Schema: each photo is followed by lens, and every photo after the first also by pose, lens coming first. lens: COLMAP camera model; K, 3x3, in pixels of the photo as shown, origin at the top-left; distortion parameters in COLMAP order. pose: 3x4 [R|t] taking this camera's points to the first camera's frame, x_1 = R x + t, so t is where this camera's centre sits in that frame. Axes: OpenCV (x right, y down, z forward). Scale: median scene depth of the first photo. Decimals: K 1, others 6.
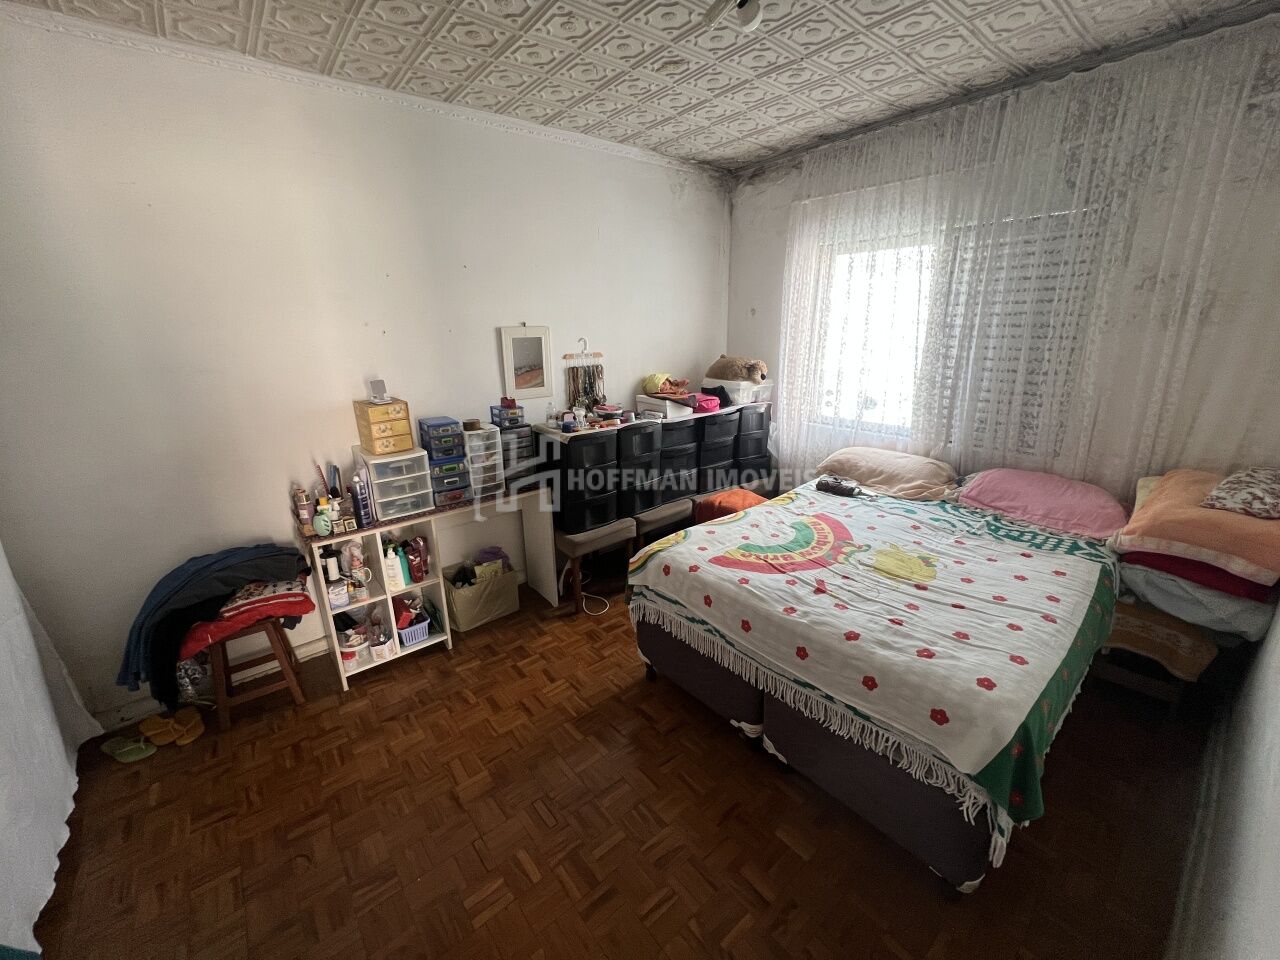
lens RADIAL K [[512.4, 0, 640.0], [0, 512.4, 480.0], [0, 0, 1]] dist [-0.001284, 0.000163]
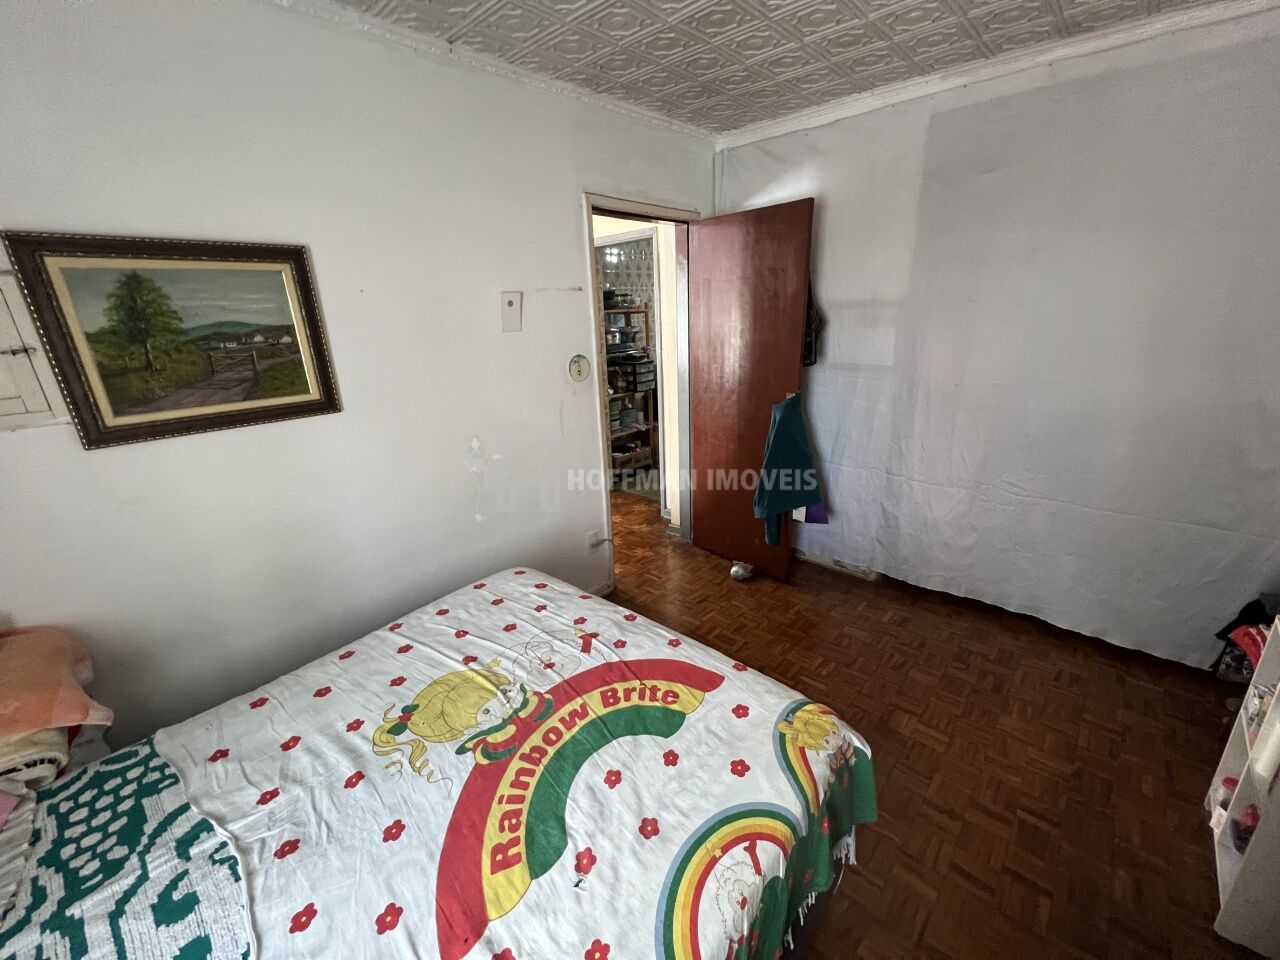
lens RADIAL K [[512.4, 0, 640.0], [0, 512.4, 480.0], [0, 0, 1]] dist [-0.001284, 0.000163]
pose [[-0.989919, 0.098733, -0.101545, 0.283689], [0.021033, 0.811492, 0.583985, -0.459260], [0.140061, 0.575962, -0.805388, 1.353784]]
